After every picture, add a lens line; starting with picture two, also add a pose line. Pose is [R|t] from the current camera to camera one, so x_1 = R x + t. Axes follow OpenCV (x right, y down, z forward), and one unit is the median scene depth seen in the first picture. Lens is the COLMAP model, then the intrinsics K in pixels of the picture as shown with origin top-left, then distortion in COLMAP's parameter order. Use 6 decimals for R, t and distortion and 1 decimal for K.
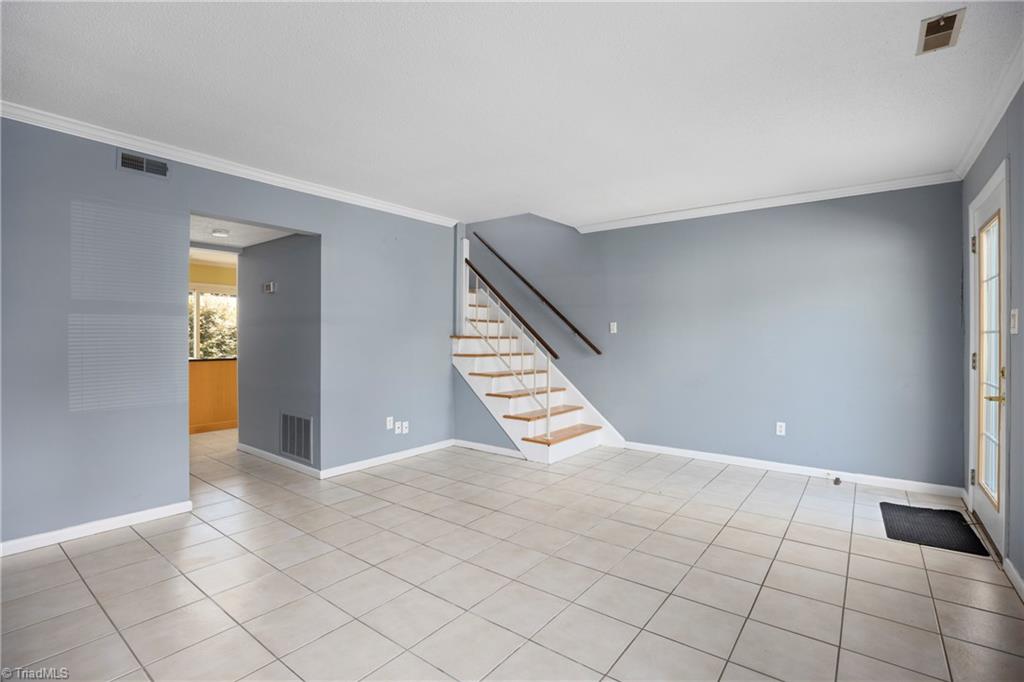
lens RADIAL K [[472.4, 0, 512.0], [0, 472.4, 341.0], [0, 0, 1]] dist [-0.011533, -0.000046]
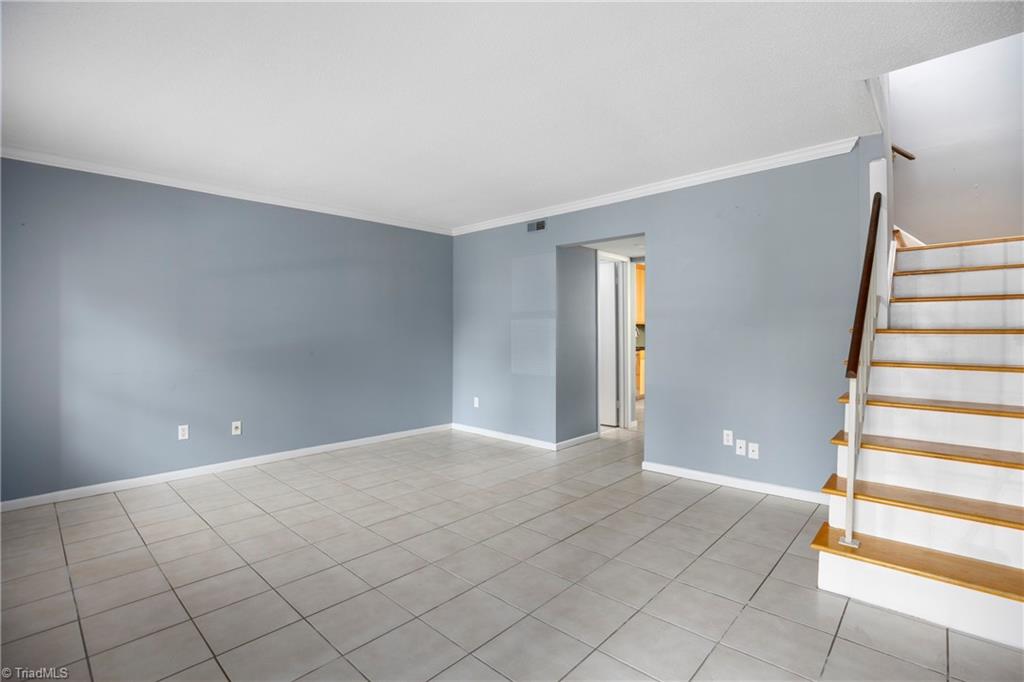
lens RADIAL K [[472.4, 0, 512.0], [0, 472.4, 341.0], [0, 0, 1]] dist [-0.011533, -0.000046]
pose [[-0.086930, 0.018066, -0.996051, 0.652630], [0.002596, 0.999836, 0.017908, -0.007927], [0.996211, -0.001029, -0.086962, 0.803559]]
